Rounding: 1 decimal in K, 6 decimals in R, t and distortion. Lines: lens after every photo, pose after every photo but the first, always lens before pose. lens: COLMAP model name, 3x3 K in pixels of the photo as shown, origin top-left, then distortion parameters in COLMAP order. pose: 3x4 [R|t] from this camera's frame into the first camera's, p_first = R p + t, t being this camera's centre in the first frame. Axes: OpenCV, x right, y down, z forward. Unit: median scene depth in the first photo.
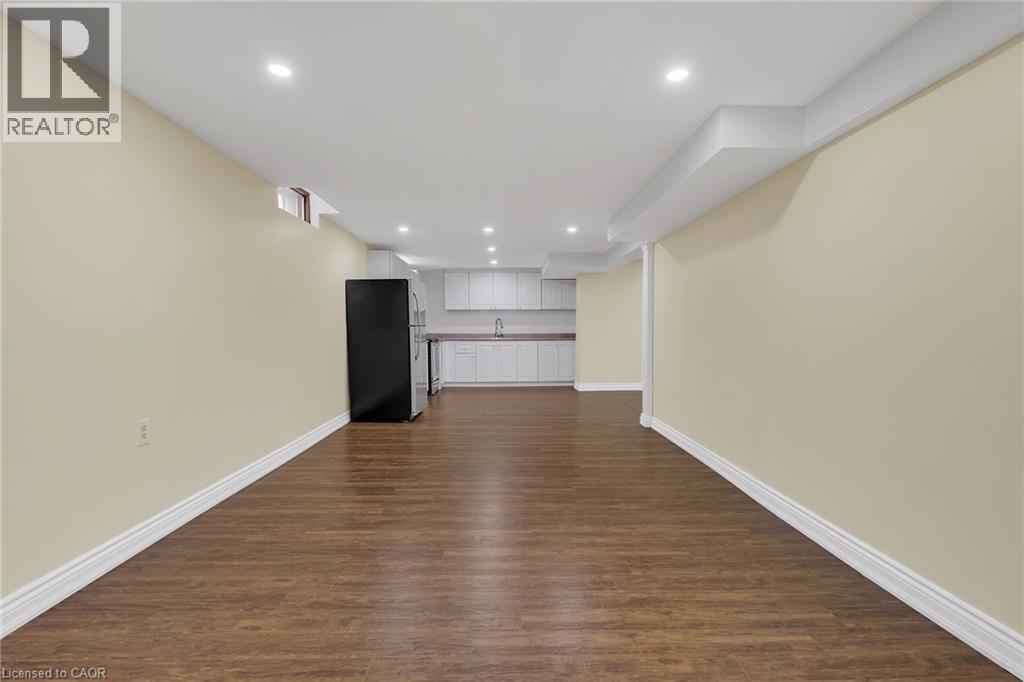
lens RADIAL K [[416.9, 0, 510.6], [0, 416.9, 326.0], [0, 0, 1]] dist [0.000000, -0.009135]
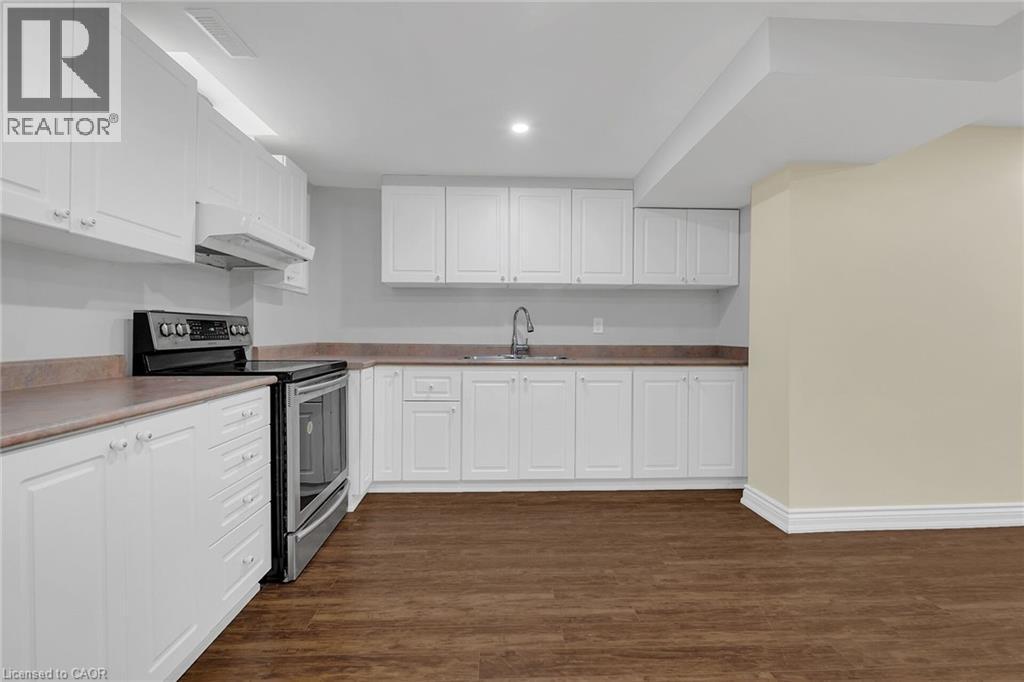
lens RADIAL K [[411.1, 0, 516.2], [0, 411.1, 336.0], [0, 0, 1]] dist [-0.003584, -0.000140]
pose [[0.999522, 0.004197, 0.030625, -0.047083], [-0.004512, 0.999938, 0.010219, 0.005425], [-0.030580, -0.010352, 0.999479, 0.635352]]
